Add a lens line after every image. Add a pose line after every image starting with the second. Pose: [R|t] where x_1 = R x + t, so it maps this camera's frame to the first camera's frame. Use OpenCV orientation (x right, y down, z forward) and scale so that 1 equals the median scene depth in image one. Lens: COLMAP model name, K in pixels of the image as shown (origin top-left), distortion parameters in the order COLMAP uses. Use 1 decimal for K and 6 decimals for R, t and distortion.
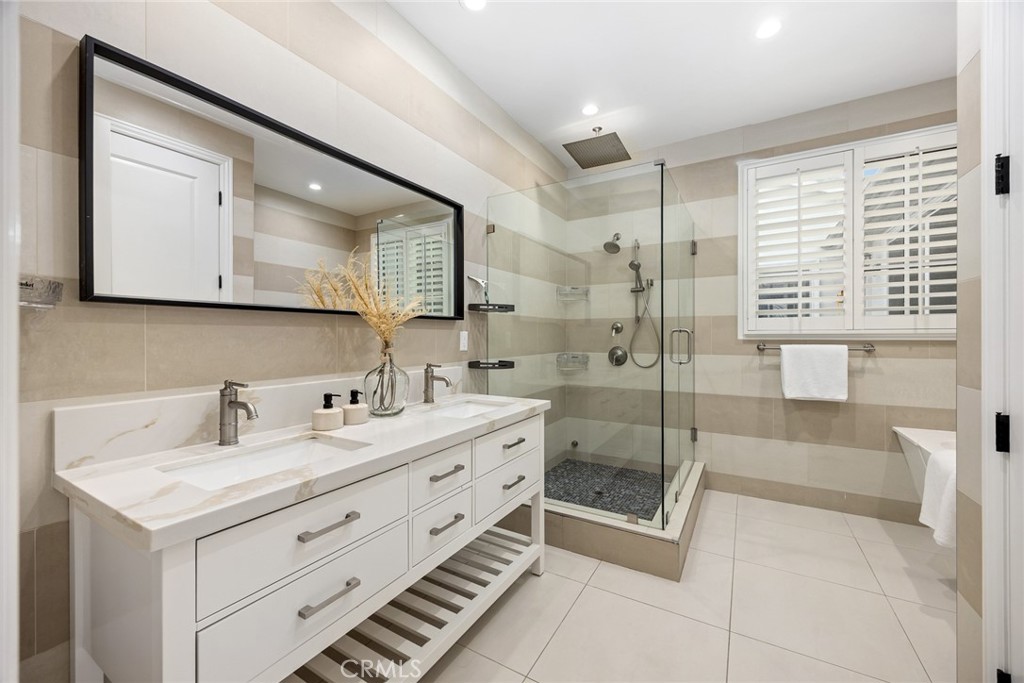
lens RADIAL K [[393.1, 0, 512.5], [0, 393.1, 336.8], [0, 0, 1]] dist [0.001707, 0.000118]
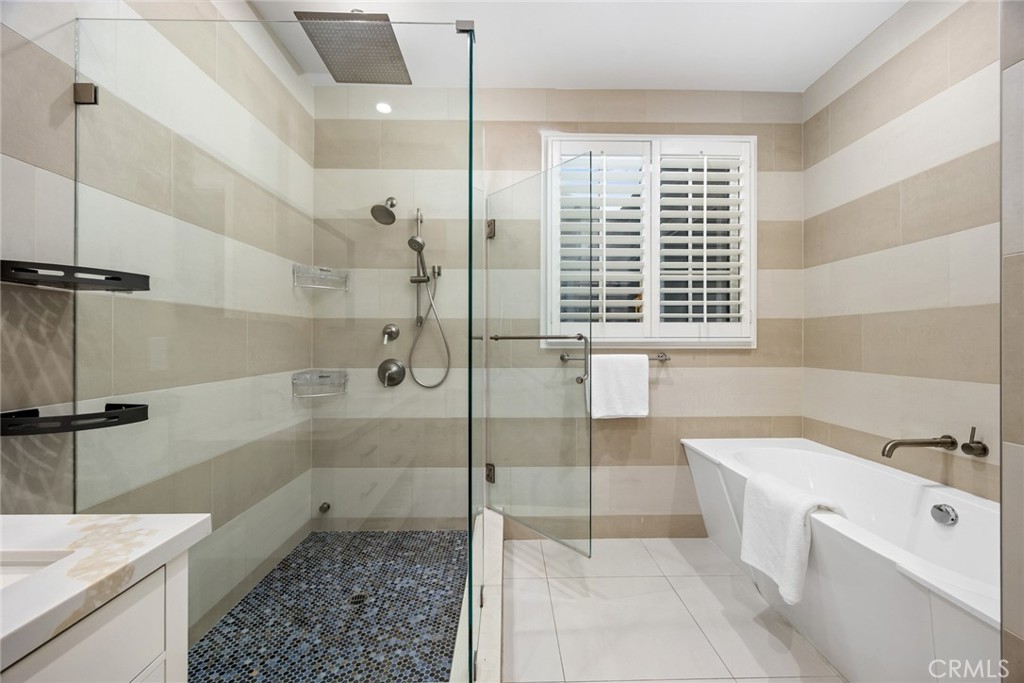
lens RADIAL K [[393.1, 0, 512.5], [0, 393.1, 336.8], [0, 0, 1]] dist [0.001707, 0.000118]
pose [[0.851122, 0.007024, 0.524921, 0.098680], [0.000333, 0.999903, -0.013919, -0.005774], [-0.524968, 0.012021, 0.851037, 0.344917]]
